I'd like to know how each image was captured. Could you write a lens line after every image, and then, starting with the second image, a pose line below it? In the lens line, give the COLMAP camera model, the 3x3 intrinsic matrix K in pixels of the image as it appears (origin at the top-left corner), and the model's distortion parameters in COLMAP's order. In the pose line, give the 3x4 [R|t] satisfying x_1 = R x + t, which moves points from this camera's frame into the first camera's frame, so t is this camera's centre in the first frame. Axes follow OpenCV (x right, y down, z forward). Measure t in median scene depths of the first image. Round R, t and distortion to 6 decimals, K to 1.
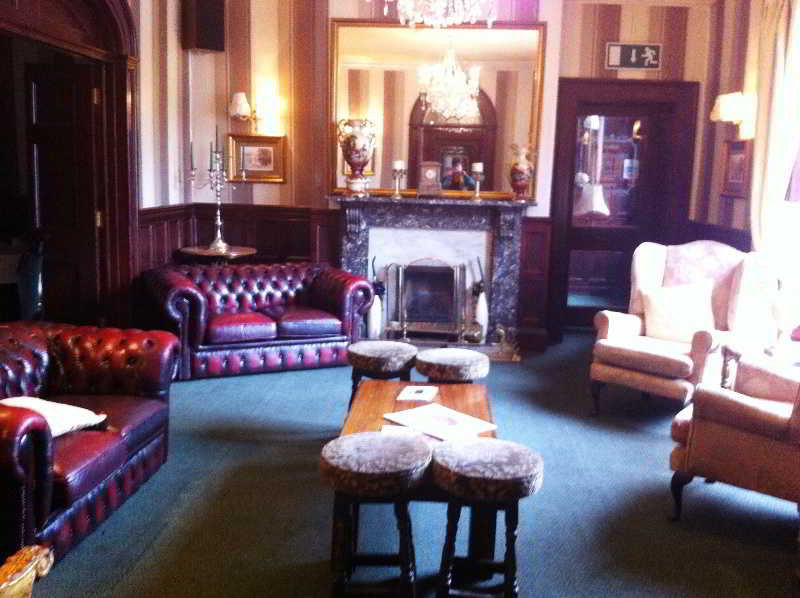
lens RADIAL K [[760.5, 0, 400.0], [0, 760.5, 299.0], [0, 0, 1]] dist [0.083612, -0.213235]
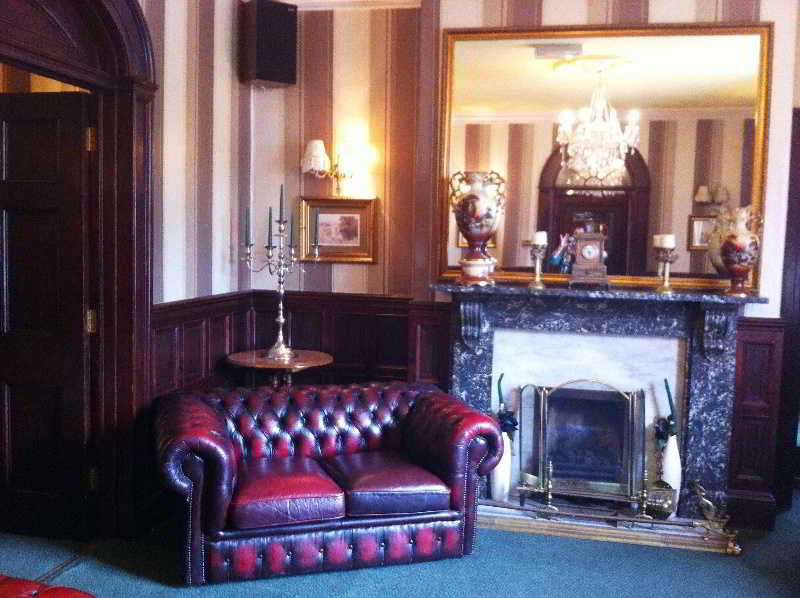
lens RADIAL K [[760.5, 0, 400.0], [0, 760.5, 299.0], [0, 0, 1]] dist [0.083612, -0.213235]
pose [[0.988889, 0.009048, -0.148377, -0.023445], [-0.022138, 0.995979, -0.086809, -0.061650], [0.146995, 0.089130, 0.985113, 0.326873]]
